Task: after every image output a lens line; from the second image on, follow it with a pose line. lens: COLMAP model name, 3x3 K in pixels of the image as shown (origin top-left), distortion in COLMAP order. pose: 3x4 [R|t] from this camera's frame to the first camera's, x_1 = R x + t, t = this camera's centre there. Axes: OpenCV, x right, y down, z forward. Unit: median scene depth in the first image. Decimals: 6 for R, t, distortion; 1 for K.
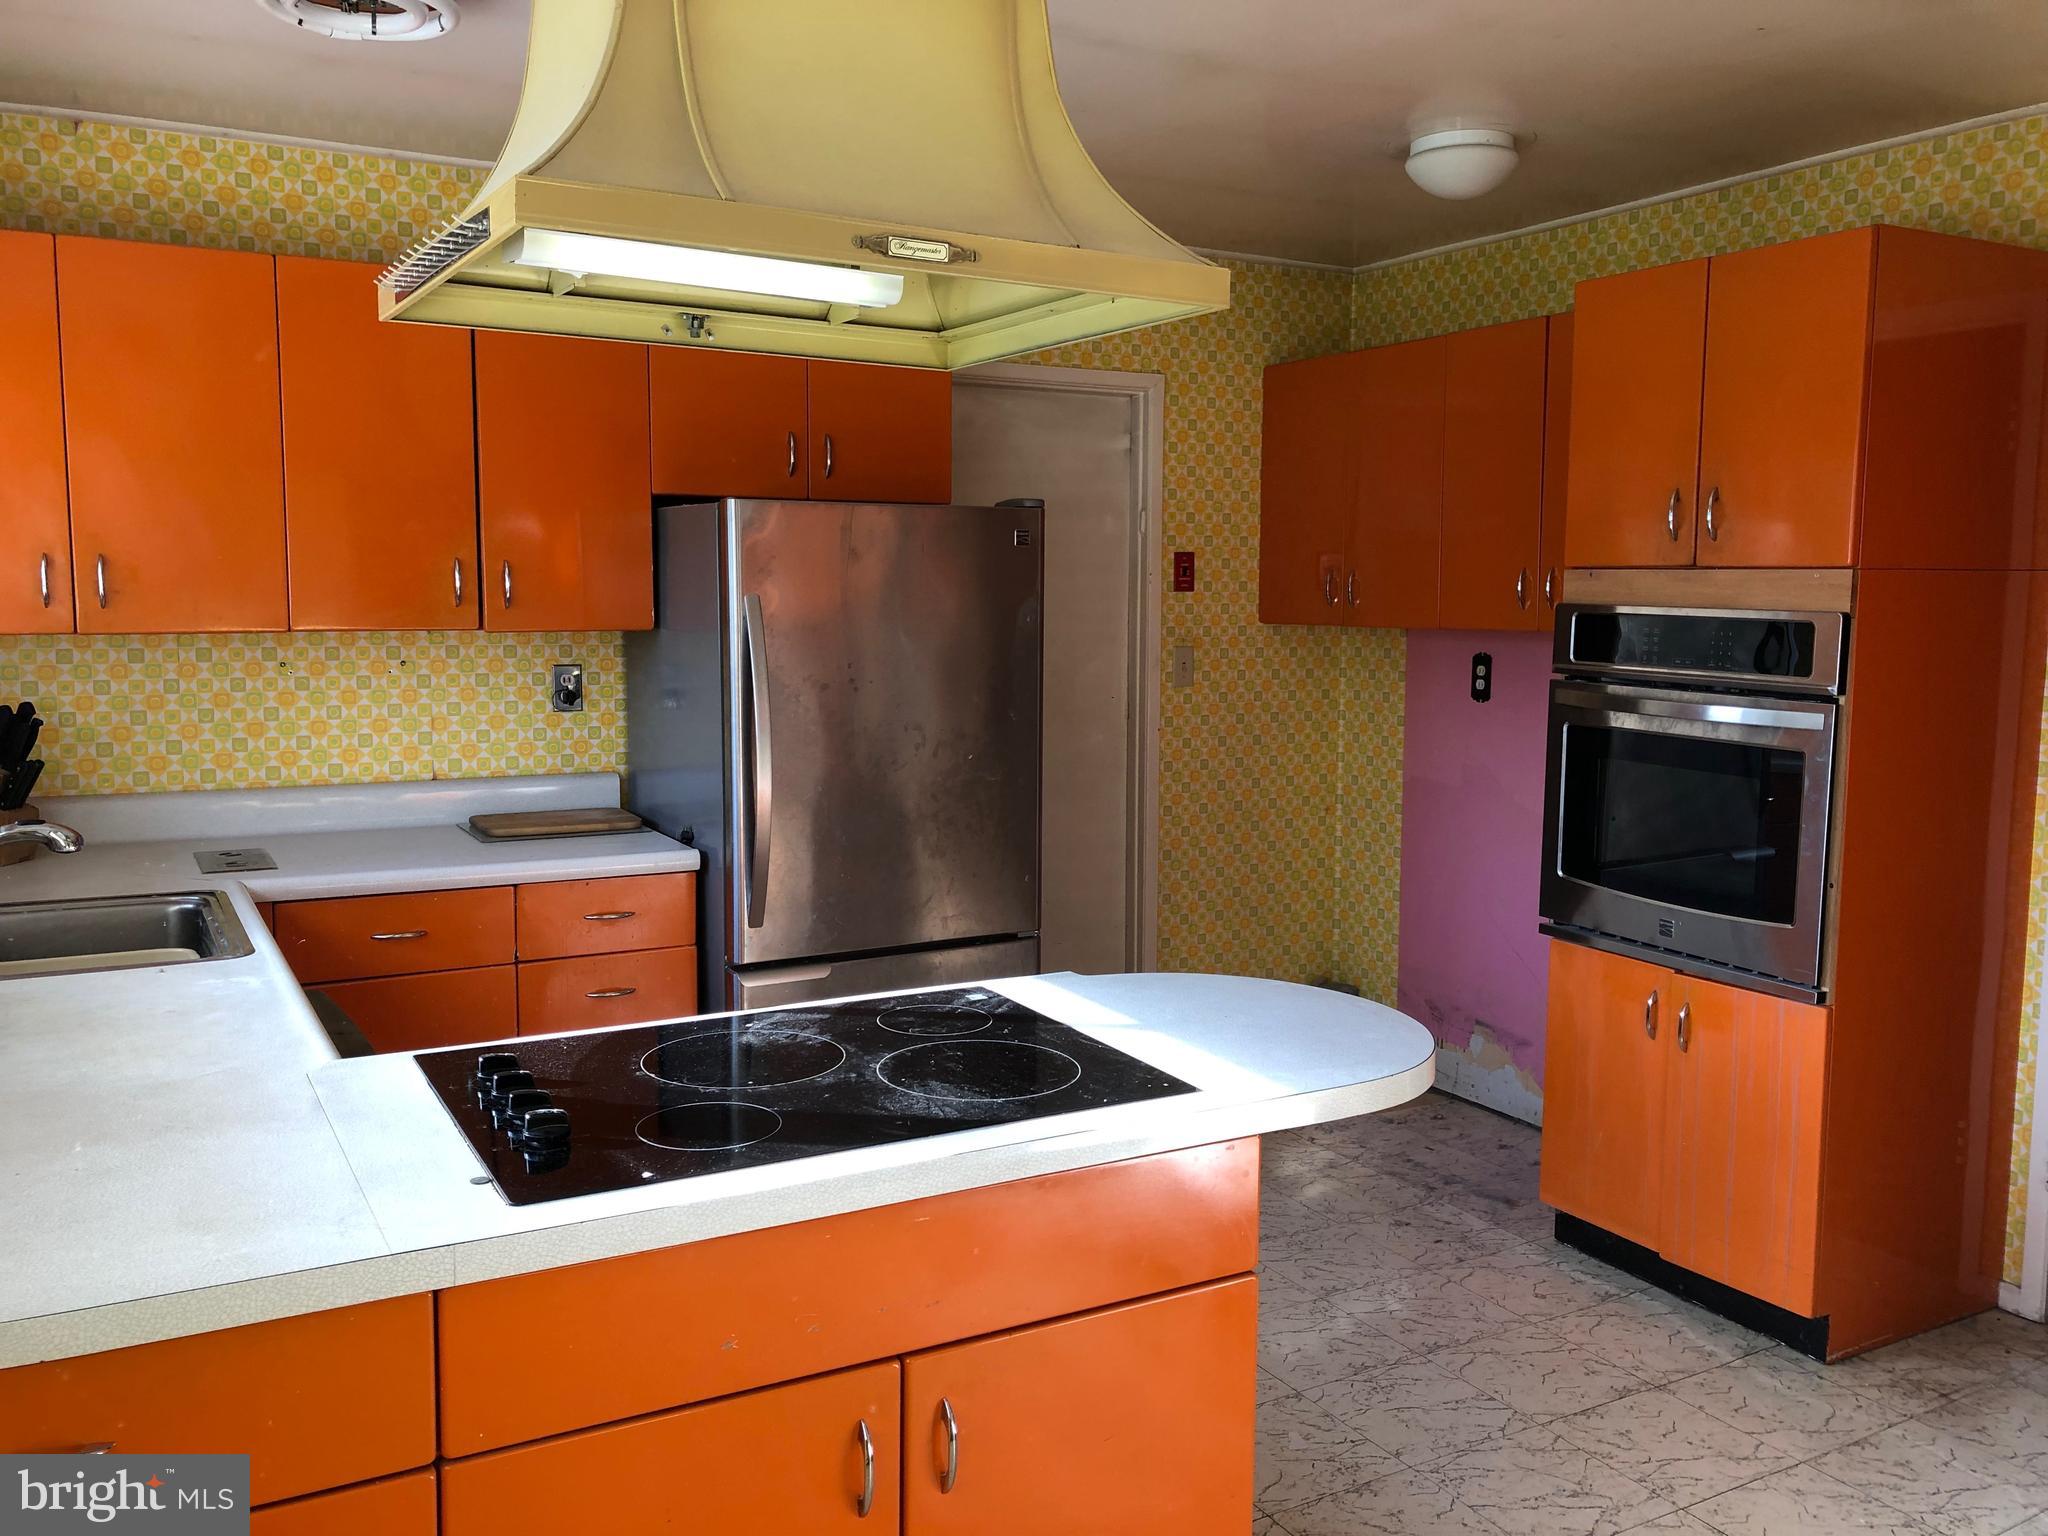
lens RADIAL K [[1667.9, 0, 1023.6], [0, 1667.9, 757.2], [0, 0, 1]] dist [0.042149, -0.038396]
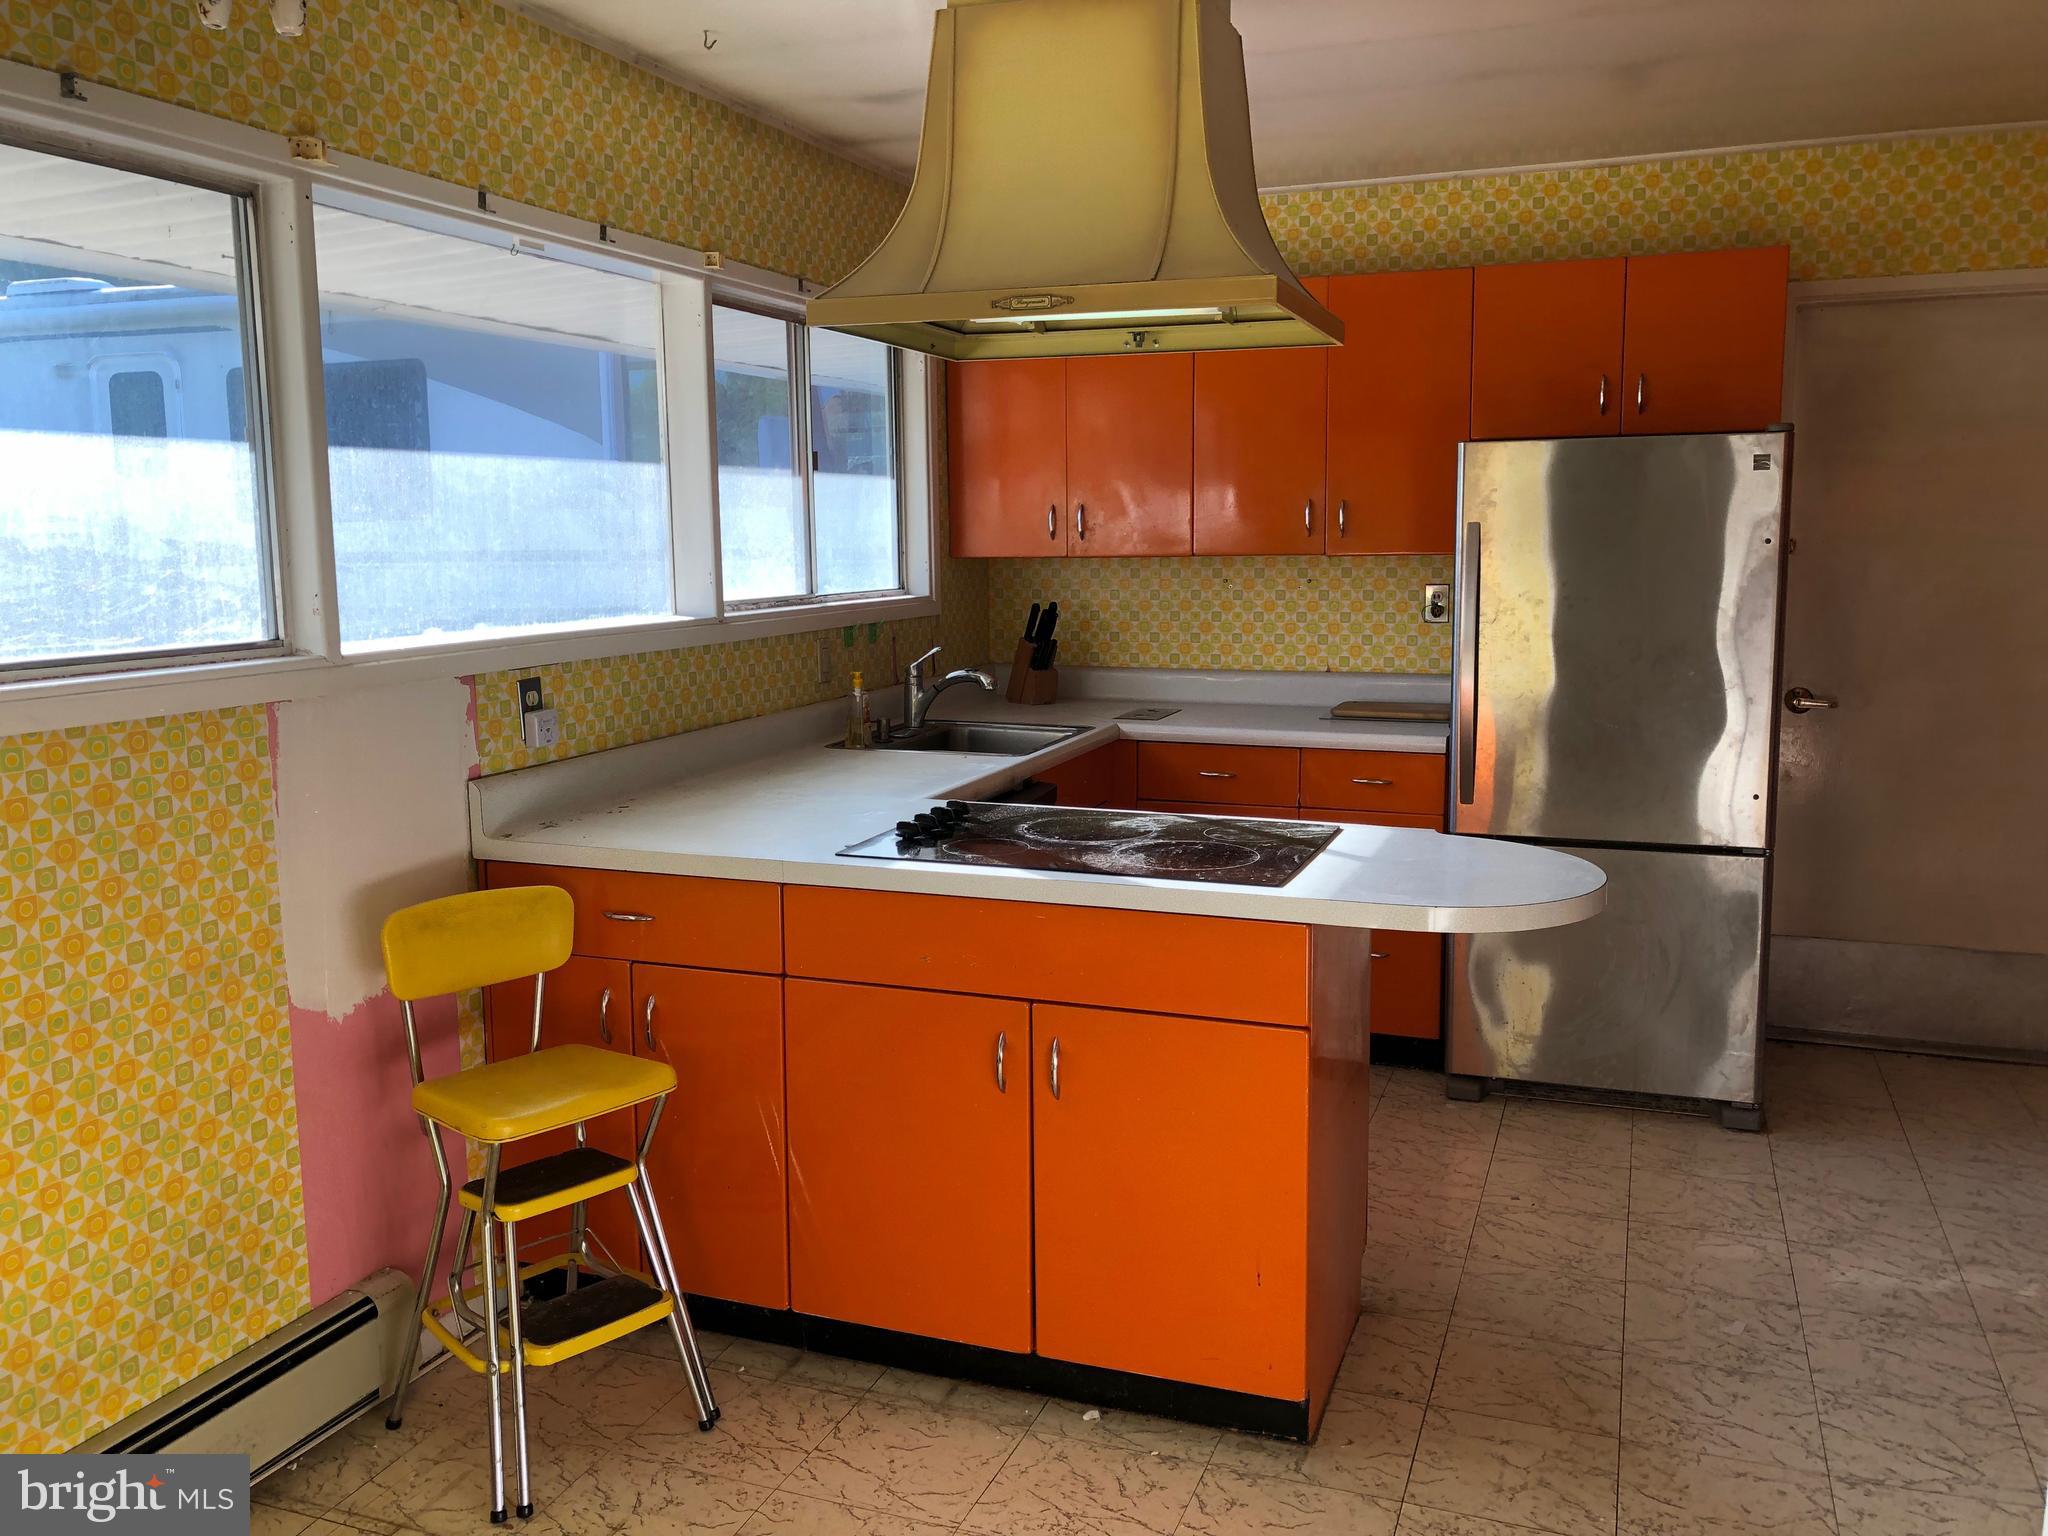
lens RADIAL K [[1667.9, 0, 1011.7], [0, 1667.9, 776.1], [0, 0, 1]] dist [0.042149, -0.038396]
pose [[0.636455, 0.098682, -0.764975, 0.511133], [-0.061995, 0.995118, 0.076790, 0.009999], [0.768819, -0.001449, 0.639465, -0.012738]]
